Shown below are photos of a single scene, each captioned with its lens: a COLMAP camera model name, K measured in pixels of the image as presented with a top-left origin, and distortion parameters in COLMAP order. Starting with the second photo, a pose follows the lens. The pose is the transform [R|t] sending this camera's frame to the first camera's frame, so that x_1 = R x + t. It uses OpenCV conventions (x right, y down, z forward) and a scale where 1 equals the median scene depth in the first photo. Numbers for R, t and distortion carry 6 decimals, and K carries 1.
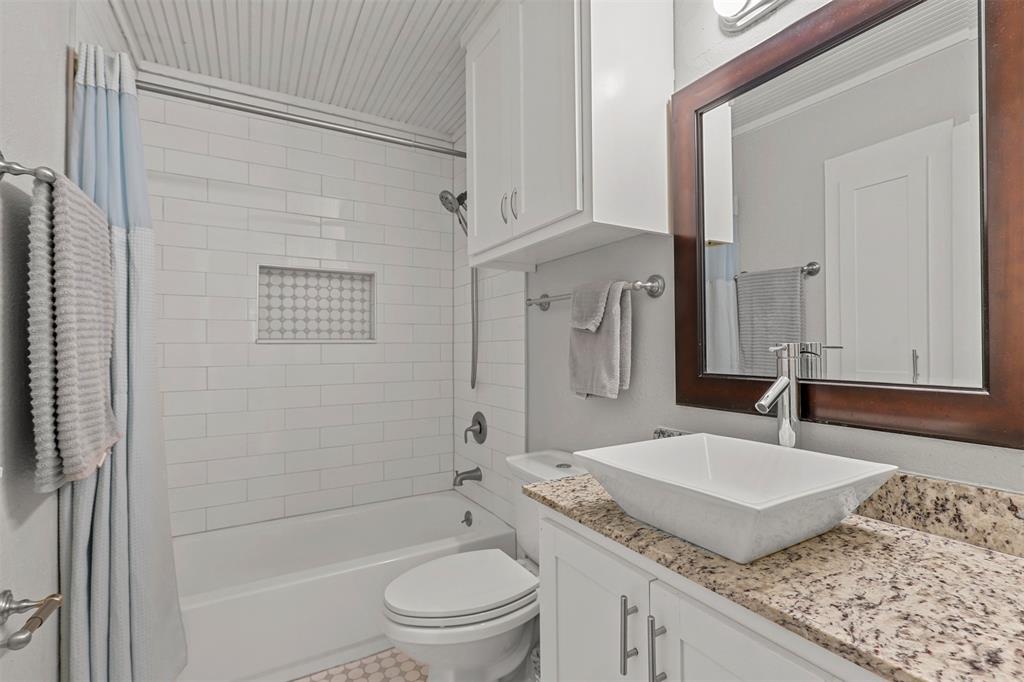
lens RADIAL K [[459.7, 0, 507.5], [0, 459.7, 339.8], [0, 0, 1]] dist [0.002047, -0.000172]
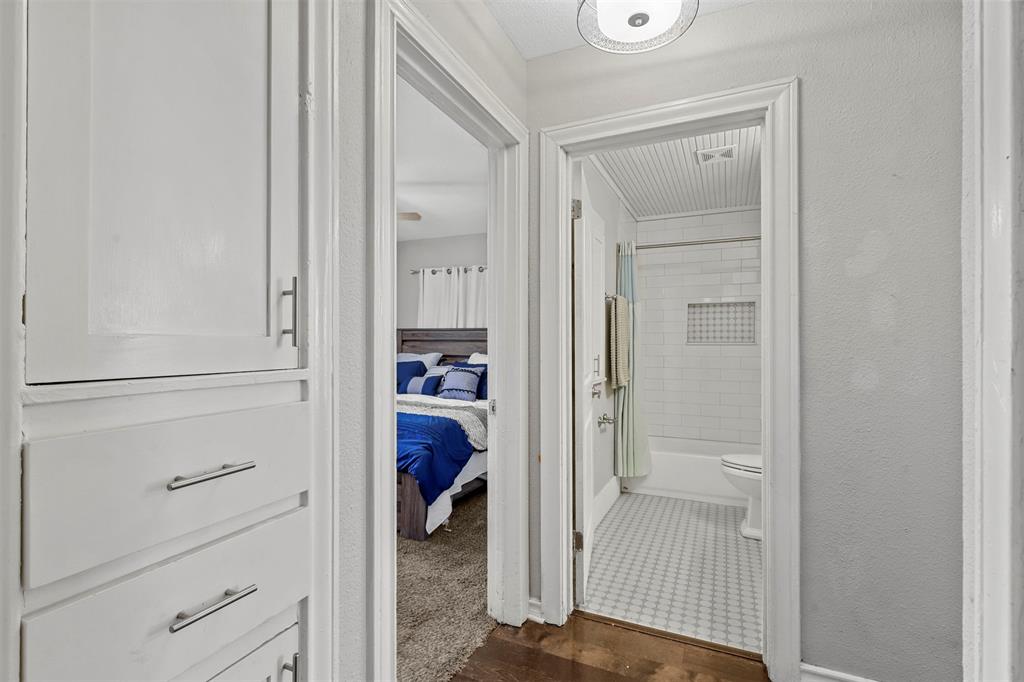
lens RADIAL K [[459.7, 0, 508.2], [0, 459.7, 348.7], [0, 0, 1]] dist [0.002047, -0.000172]
pose [[0.579888, 0.012288, -0.814603, 0.582854], [0.002643, 0.999853, 0.016963, -0.009955], [0.814692, -0.011989, 0.579770, -0.714268]]
